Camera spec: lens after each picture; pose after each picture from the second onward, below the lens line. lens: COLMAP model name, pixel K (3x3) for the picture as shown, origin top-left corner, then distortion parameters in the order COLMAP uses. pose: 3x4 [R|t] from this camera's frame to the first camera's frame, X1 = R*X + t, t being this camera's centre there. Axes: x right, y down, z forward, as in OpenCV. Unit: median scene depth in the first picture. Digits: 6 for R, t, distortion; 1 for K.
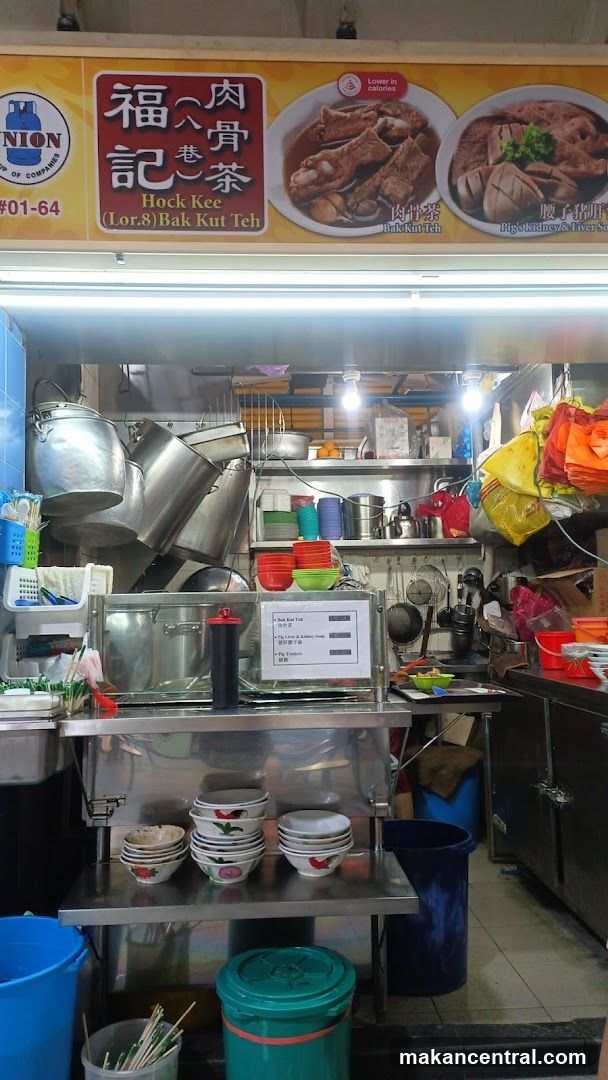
lens RADIAL K [[804.4, 0, 301.3], [0, 804.4, 548.0], [0, 0, 1]] dist [0.050558, -0.050405]
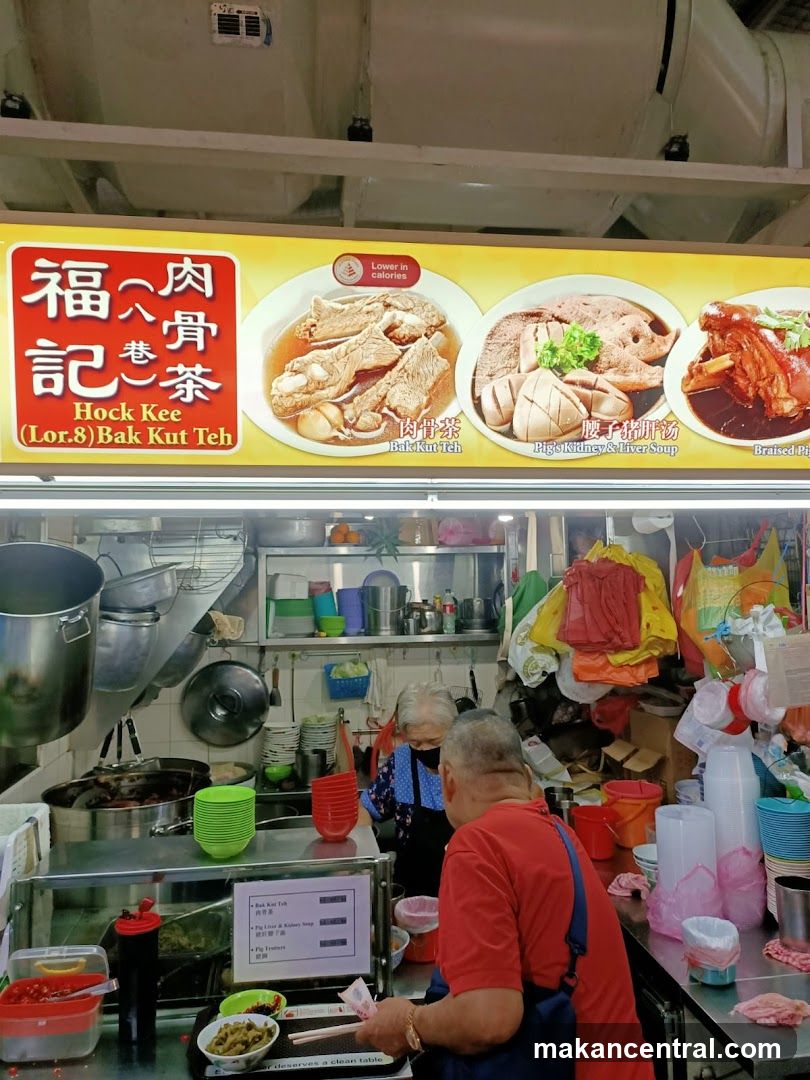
lens RADIAL K [[819.9, 0, 400.6], [0, 819.9, 539.5], [0, 0, 1]] dist [0.059949, -0.055955]
pose [[0.996972, 0.012513, 0.076748, 0.051801], [-0.014374, 0.999615, 0.023741, -0.326679], [-0.076422, -0.024772, 0.996768, 0.192836]]
